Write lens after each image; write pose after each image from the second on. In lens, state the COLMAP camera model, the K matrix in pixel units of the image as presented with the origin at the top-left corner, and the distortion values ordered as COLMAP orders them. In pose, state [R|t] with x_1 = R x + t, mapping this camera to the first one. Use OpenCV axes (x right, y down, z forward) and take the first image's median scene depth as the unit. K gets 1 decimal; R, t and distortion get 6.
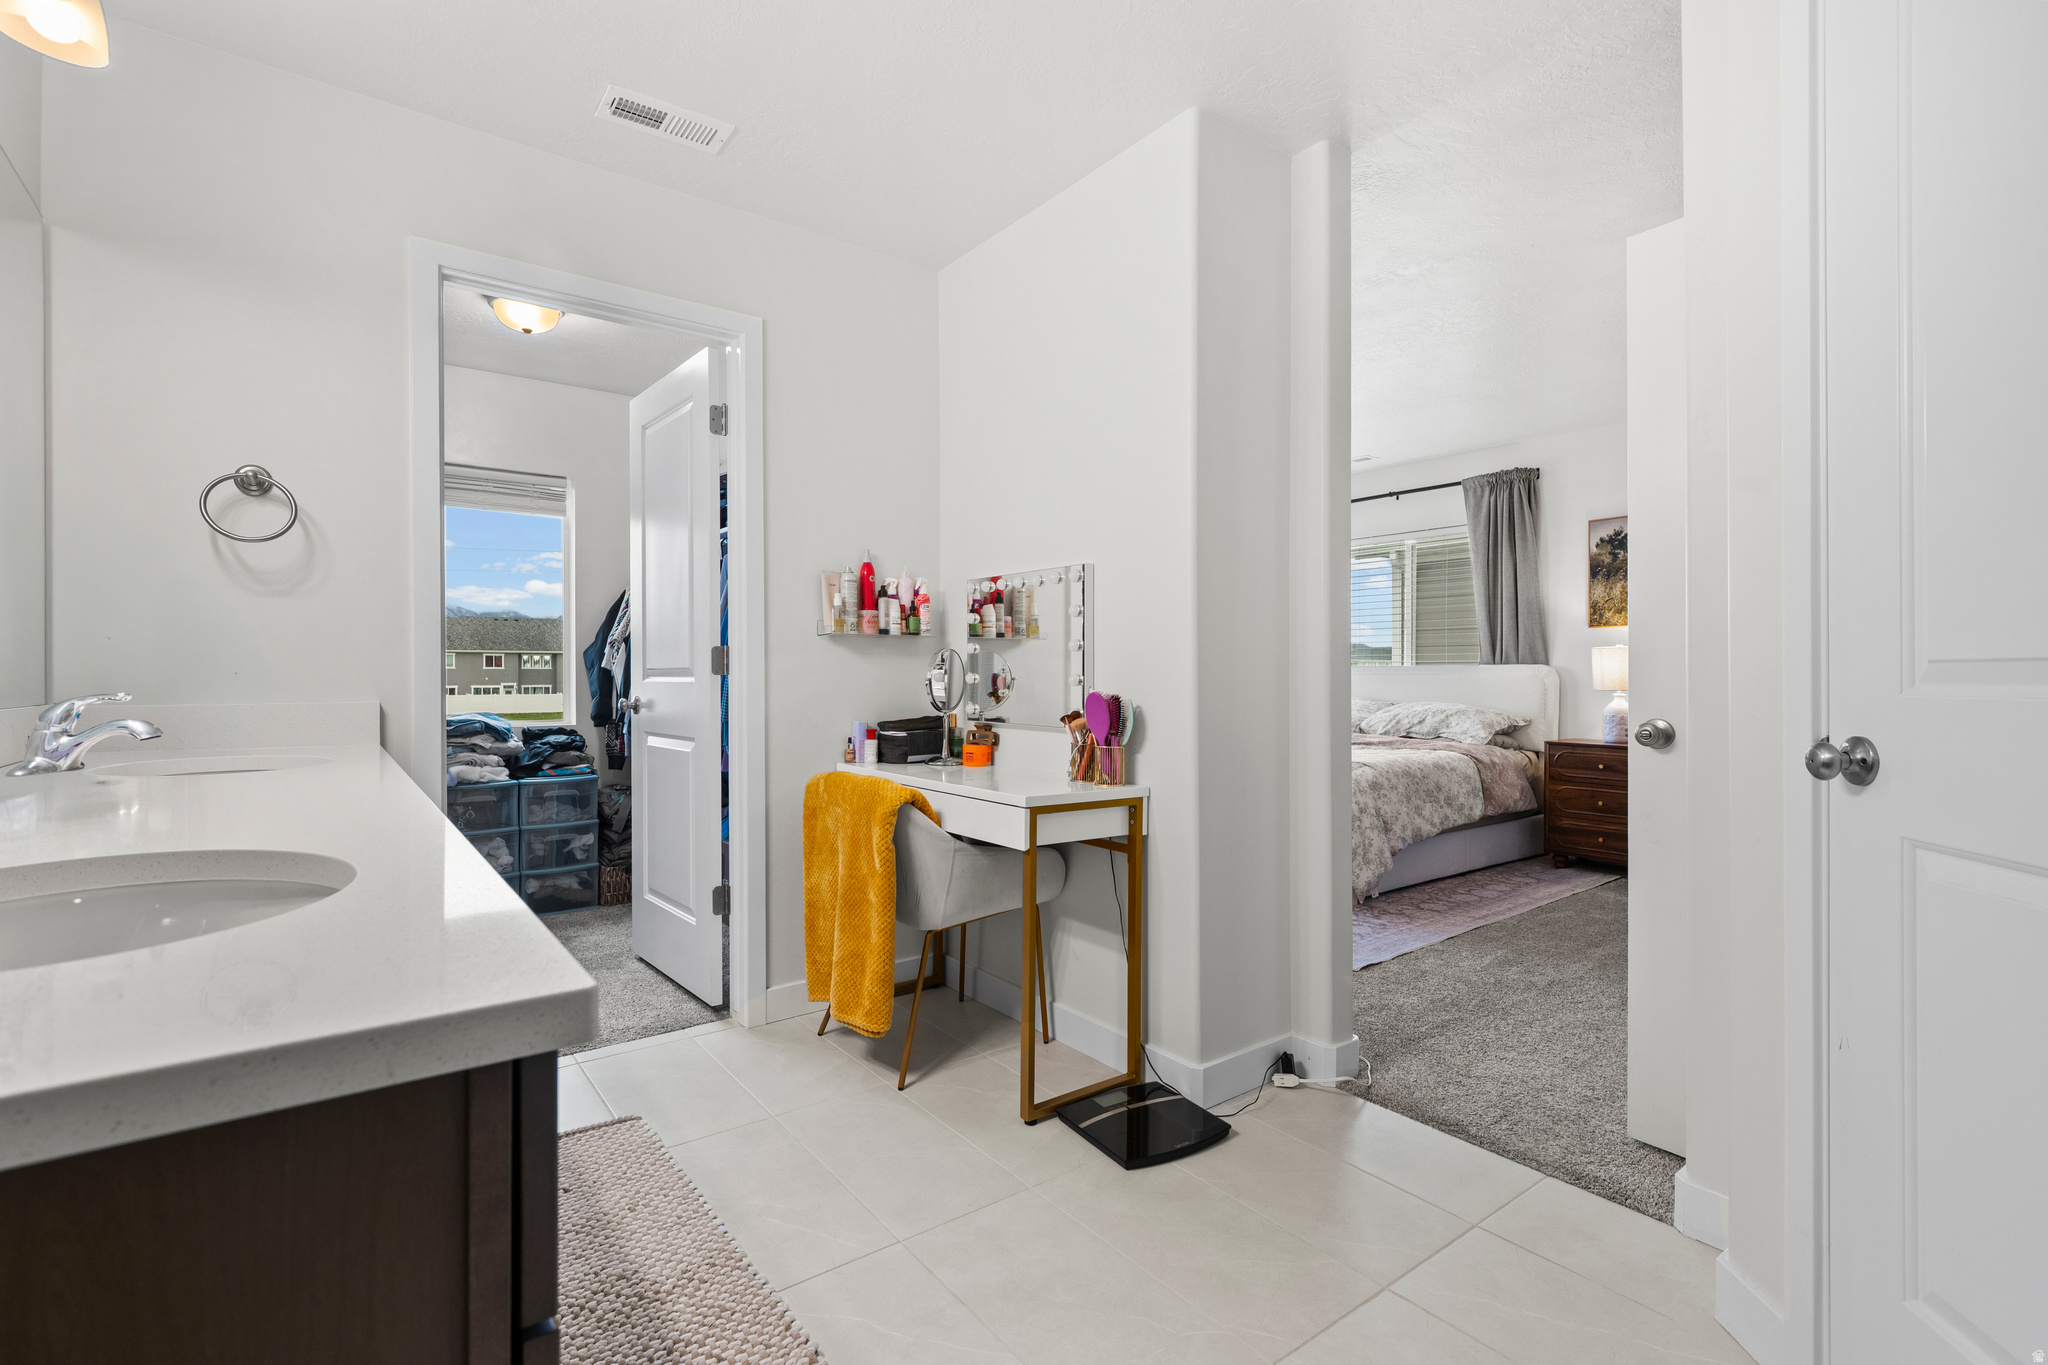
lens RADIAL K [[934.8, 0, 1033.2], [0, 934.8, 676.1], [0, 0, 1]] dist [-0.004409, -0.001145]
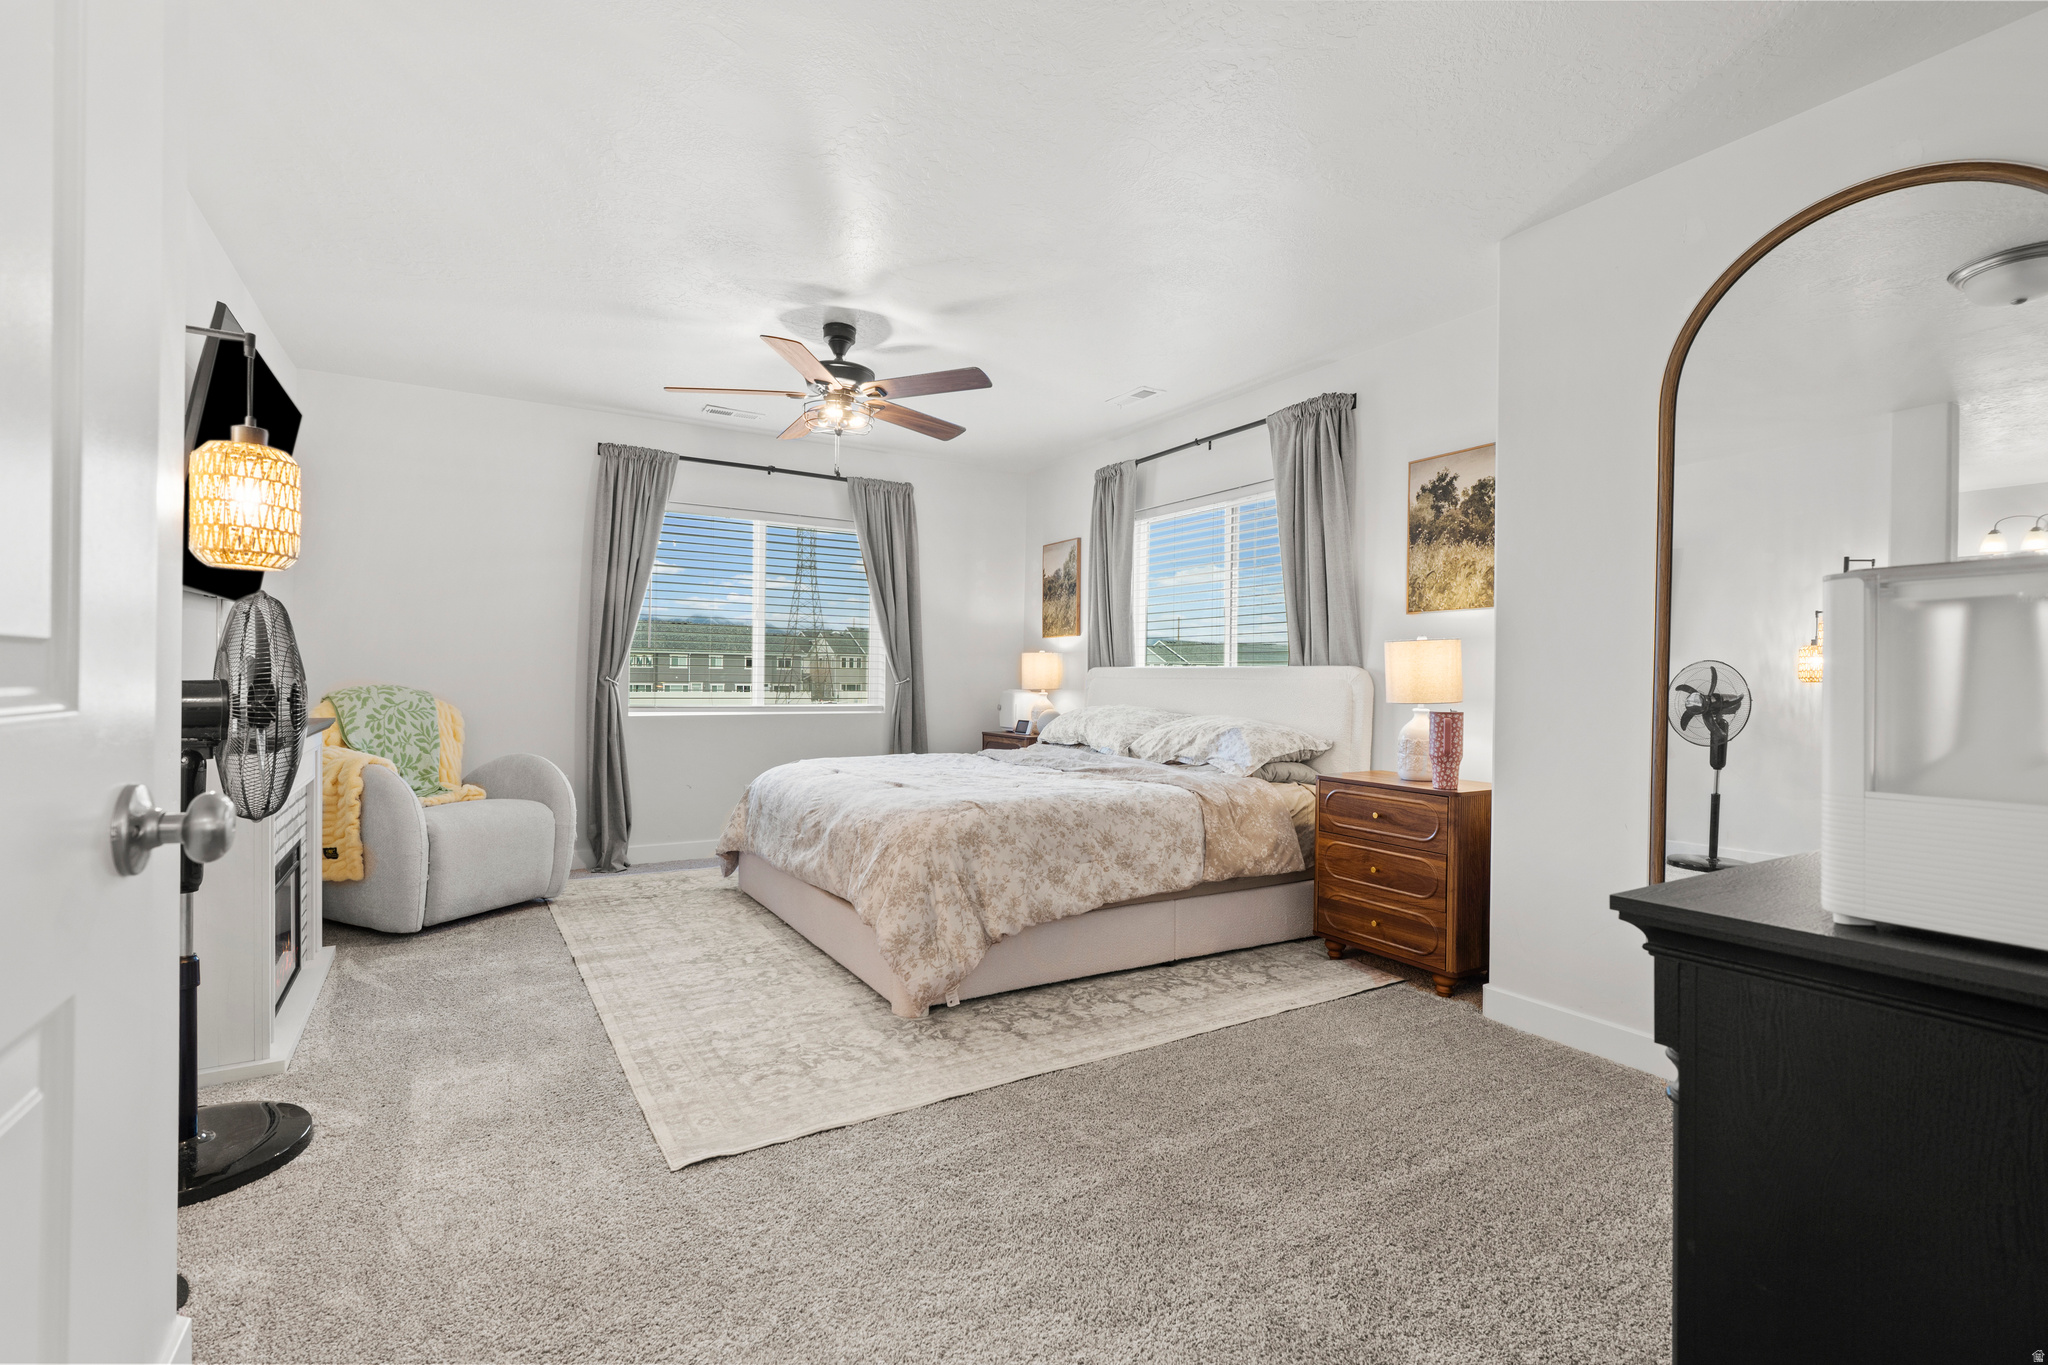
lens RADIAL K [[934.8, 0, 1018.3], [0, 934.8, 686.1], [0, 0, 1]] dist [-0.004409, -0.001145]
pose [[0.994471, 0.015048, -0.103931, 0.395863], [-0.014477, 0.999876, 0.006244, 0.002254], [0.104013, -0.004705, 0.994565, 0.280690]]
